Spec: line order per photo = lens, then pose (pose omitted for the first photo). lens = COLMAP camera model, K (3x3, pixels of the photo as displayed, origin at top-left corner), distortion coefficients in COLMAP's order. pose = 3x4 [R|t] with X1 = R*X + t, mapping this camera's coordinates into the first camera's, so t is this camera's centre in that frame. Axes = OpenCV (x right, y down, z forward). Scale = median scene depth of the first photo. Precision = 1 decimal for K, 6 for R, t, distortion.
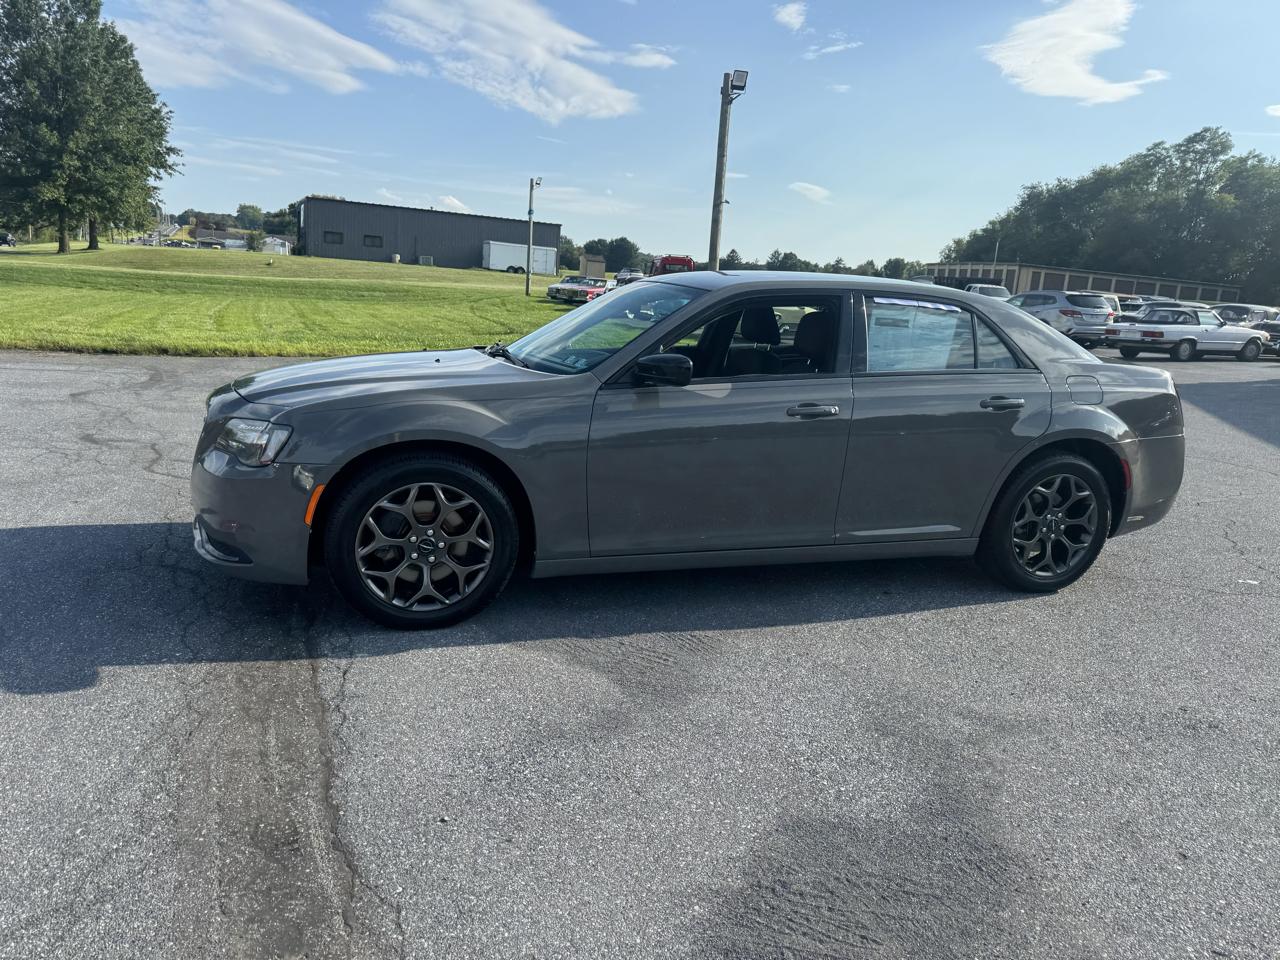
lens RADIAL K [[898.8, 0, 628.3], [0, 898.8, 506.9], [0, 0, 1]] dist [0.049777, -0.062584]
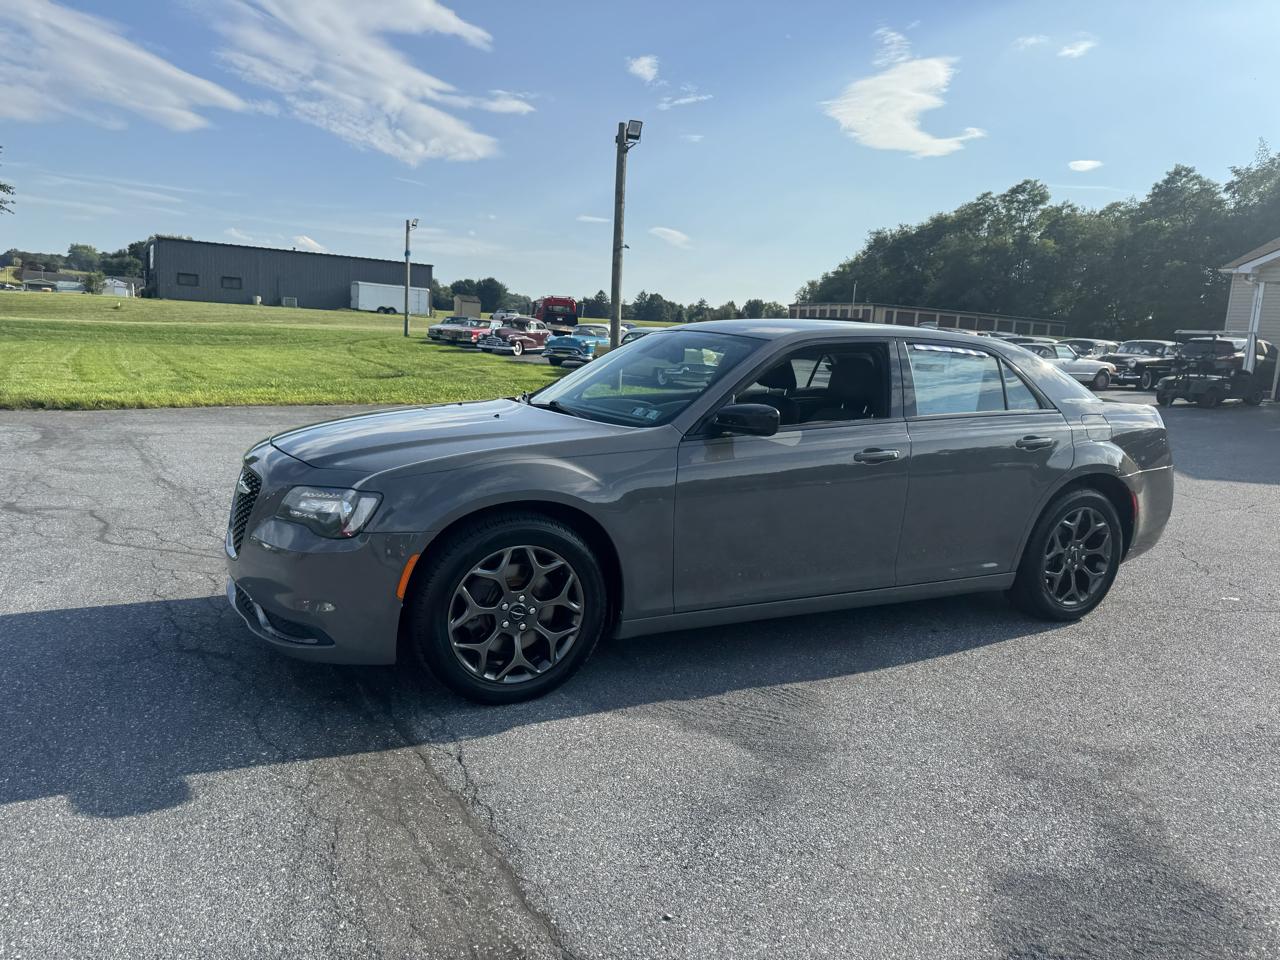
lens RADIAL K [[903.2, 0, 645.2], [0, 903.2, 494.6], [0, 0, 1]] dist [0.033709, -0.040330]
pose [[0.987056, -0.038231, 0.155750, -0.058728], [0.046768, 0.997576, -0.051524, -0.006304], [-0.153403, 0.058142, 0.986452, 0.010740]]
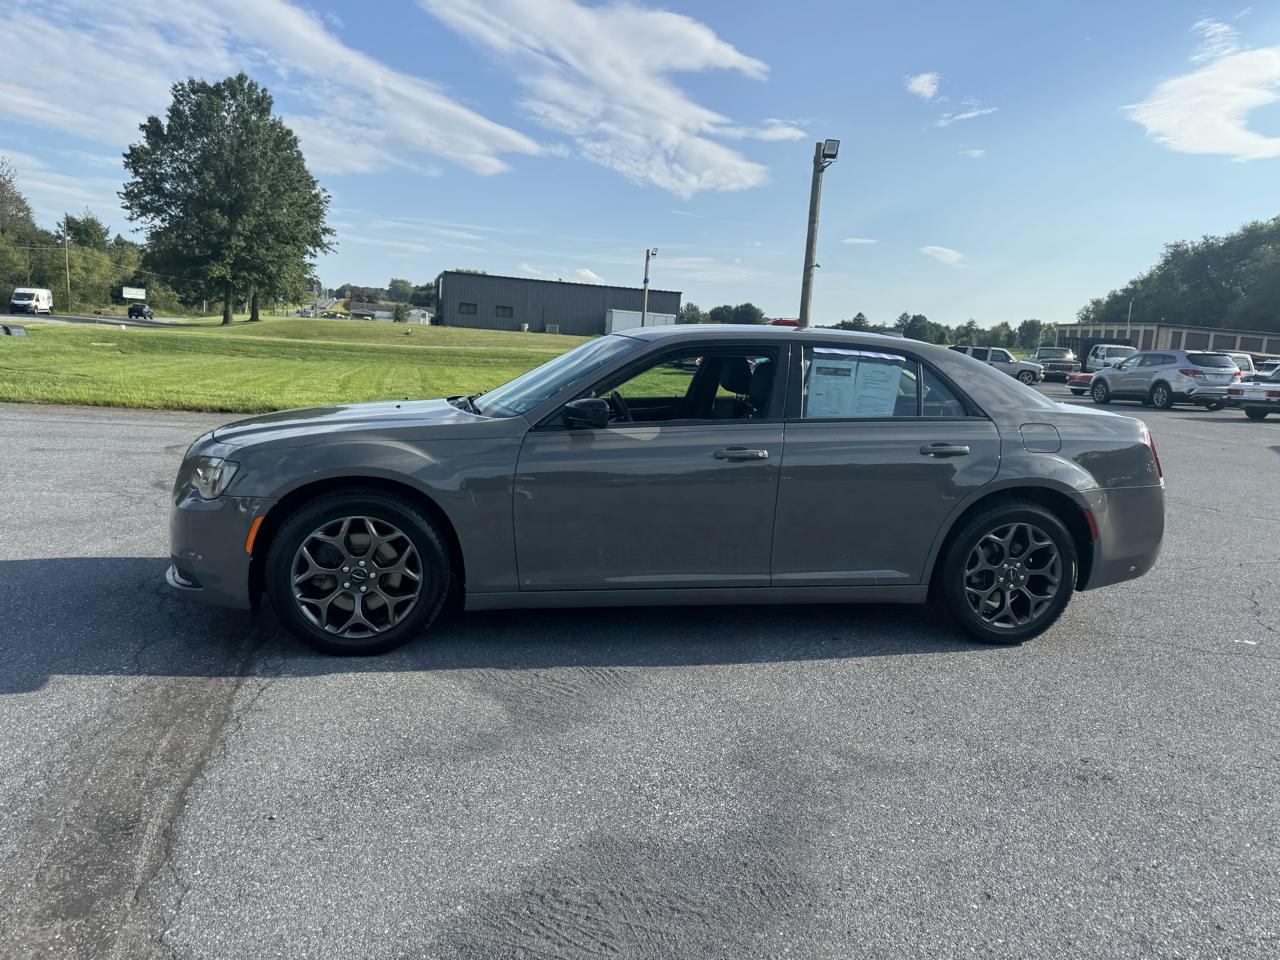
lens RADIAL K [[903.2, 0, 645.2], [0, 903.2, 494.6], [0, 0, 1]] dist [0.033709, -0.040330]
pose [[0.992570, 0.010867, -0.121188, 0.061130], [-0.020791, 0.996503, -0.080933, 0.006770], [0.119884, 0.082851, 0.989325, -0.008509]]
